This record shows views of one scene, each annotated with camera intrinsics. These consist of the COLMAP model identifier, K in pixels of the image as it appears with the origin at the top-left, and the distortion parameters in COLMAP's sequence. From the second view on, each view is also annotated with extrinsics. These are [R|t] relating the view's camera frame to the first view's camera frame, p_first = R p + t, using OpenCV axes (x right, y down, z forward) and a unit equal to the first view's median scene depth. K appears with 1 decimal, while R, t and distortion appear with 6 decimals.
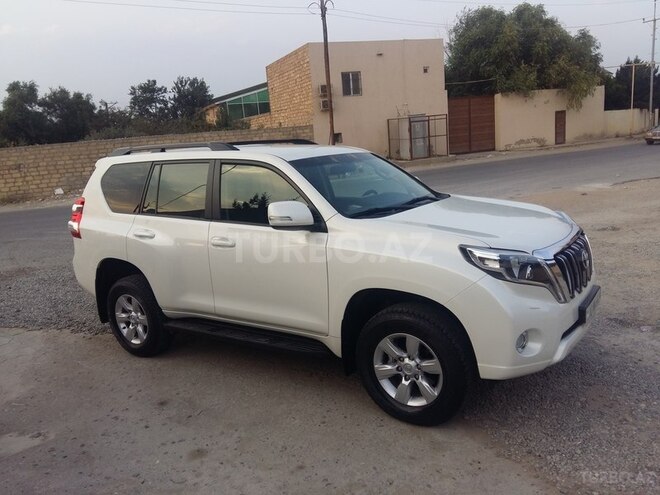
lens RADIAL K [[536.3, 0, 332.3], [0, 536.3, 253.4], [0, 0, 1]] dist [0.033785, -0.082386]
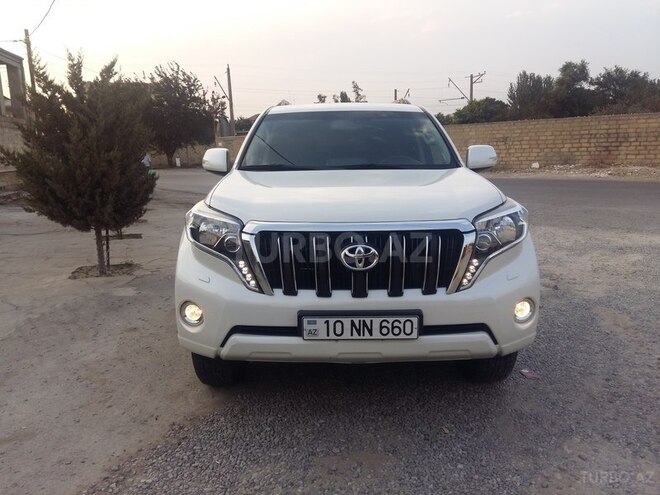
lens RADIAL K [[536.3, 0, 332.9], [0, 536.3, 247.2], [0, 0, 1]] dist [0.033785, -0.082386]
pose [[0.564905, 0.209171, -0.798204, 0.139437], [-0.190829, 0.974231, 0.120245, -0.010757], [0.802787, 0.084394, 0.590264, 0.079145]]
